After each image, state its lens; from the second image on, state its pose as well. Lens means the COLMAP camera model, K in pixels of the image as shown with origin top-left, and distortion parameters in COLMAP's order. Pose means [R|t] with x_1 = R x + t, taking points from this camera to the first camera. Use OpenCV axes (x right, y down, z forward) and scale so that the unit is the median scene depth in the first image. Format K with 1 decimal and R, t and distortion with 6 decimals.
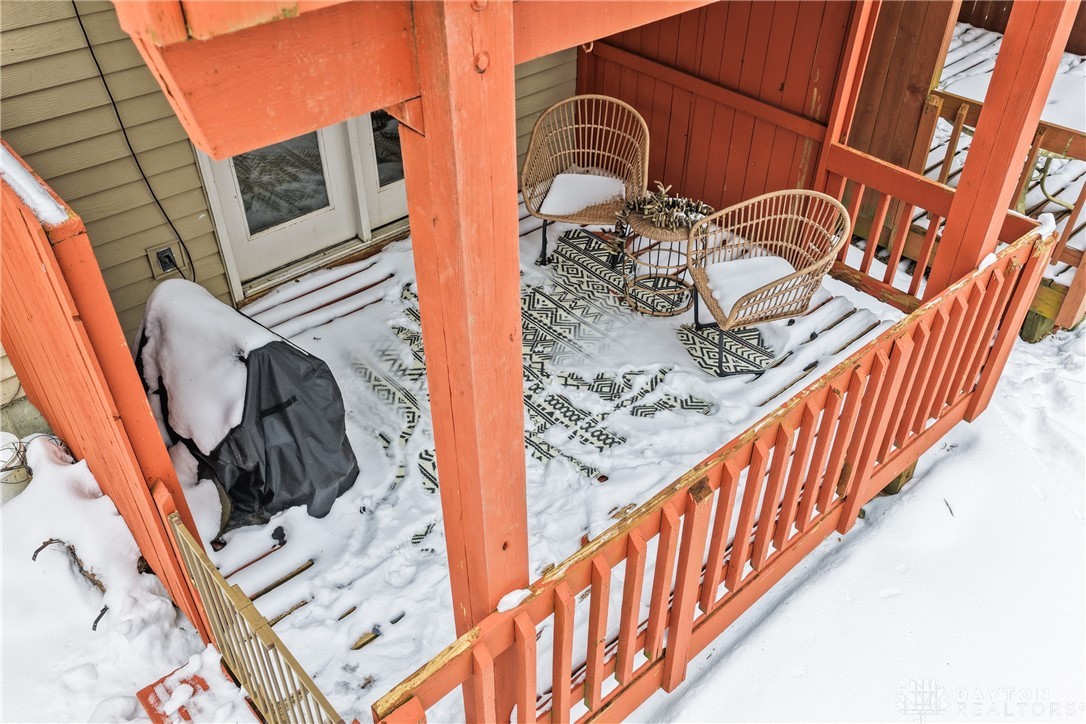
lens RADIAL K [[896.0, 0, 543.3], [0, 896.0, 361.9], [0, 0, 1]] dist [0.002570, 0.005545]
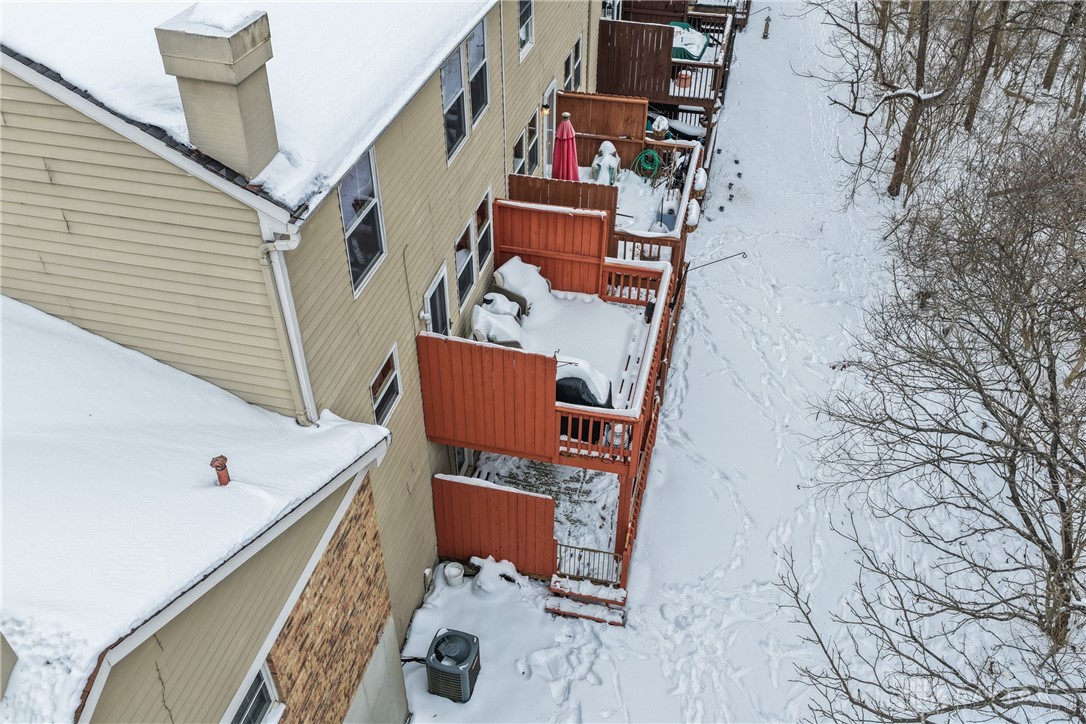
lens RADIAL K [[896.0, 0, 541.7], [0, 896.0, 361.3], [0, 0, 1]] dist [0.002570, 0.005545]
pose [[0.823248, -0.357043, 0.441342, -1.481246], [0.351046, 0.931164, 0.098490, -0.827217], [-0.446127, 0.073850, 0.891917, -2.219561]]
